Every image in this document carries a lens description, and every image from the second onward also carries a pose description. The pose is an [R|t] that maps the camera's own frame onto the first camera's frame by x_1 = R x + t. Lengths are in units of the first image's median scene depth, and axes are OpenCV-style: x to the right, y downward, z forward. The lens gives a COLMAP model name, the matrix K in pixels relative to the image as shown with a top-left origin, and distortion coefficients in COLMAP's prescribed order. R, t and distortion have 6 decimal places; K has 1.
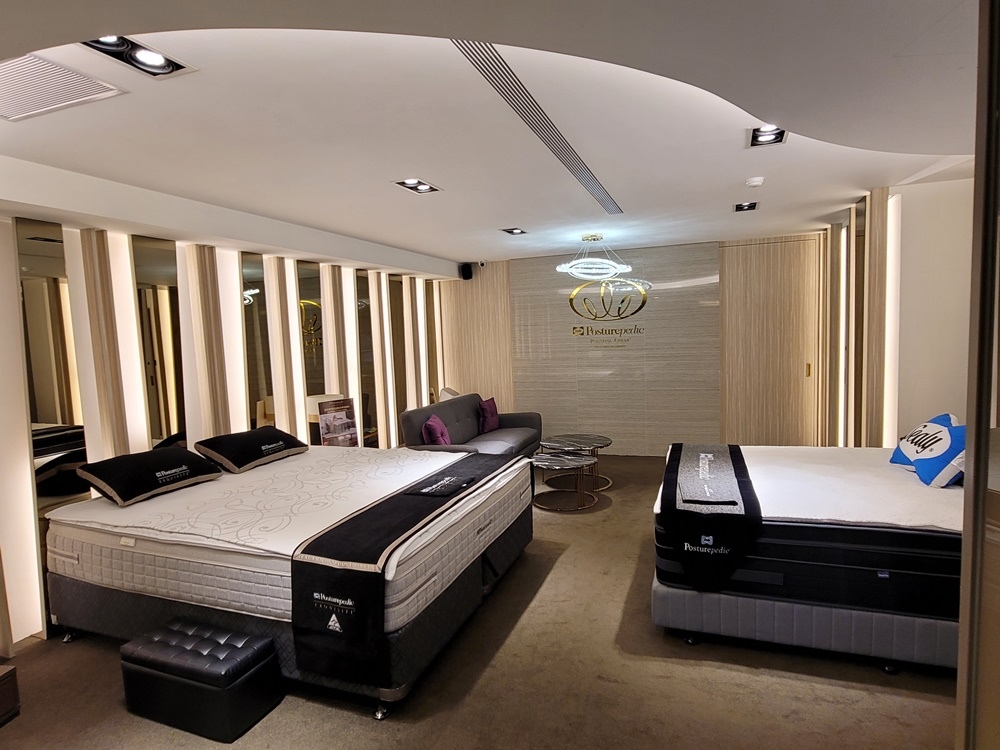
lens RADIAL K [[552.5, 0, 500.0], [0, 552.5, 375.0], [0, 0, 1]] dist [-0.001893, -0.000457]
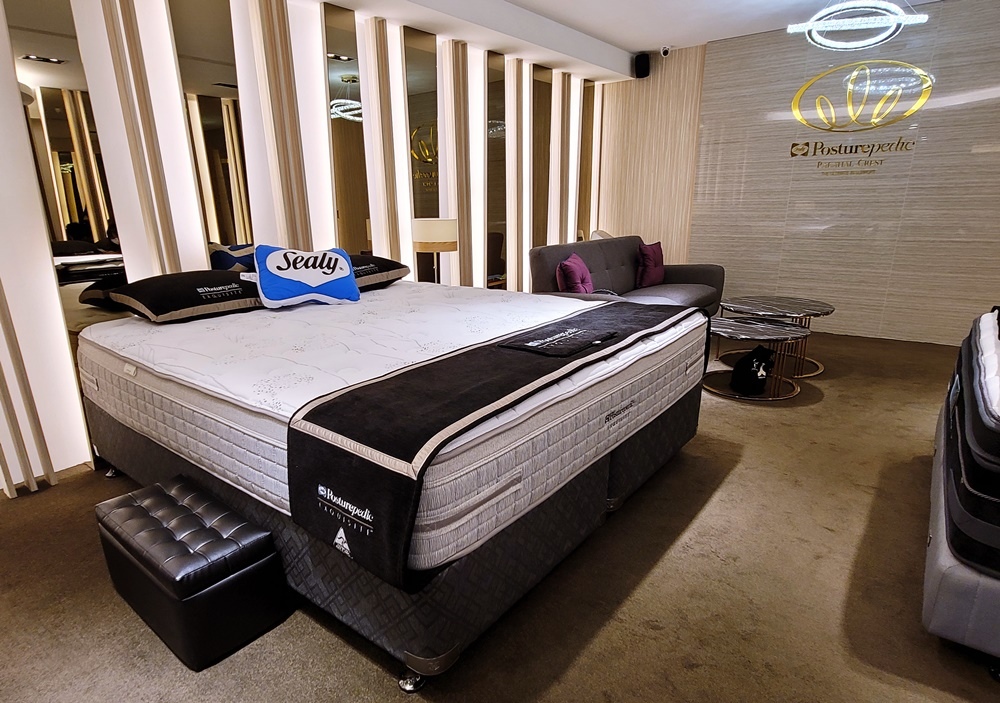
lens RADIAL K [[555.1, 0, 495.0], [0, 555.1, 376.8], [0, 0, 1]] dist [-0.000989, 0.000550]
pose [[0.954446, 0.111171, -0.276901, 0.004684], [-0.043726, 0.970094, 0.238758, 0.079820], [0.295163, -0.215774, 0.930763, 0.320952]]
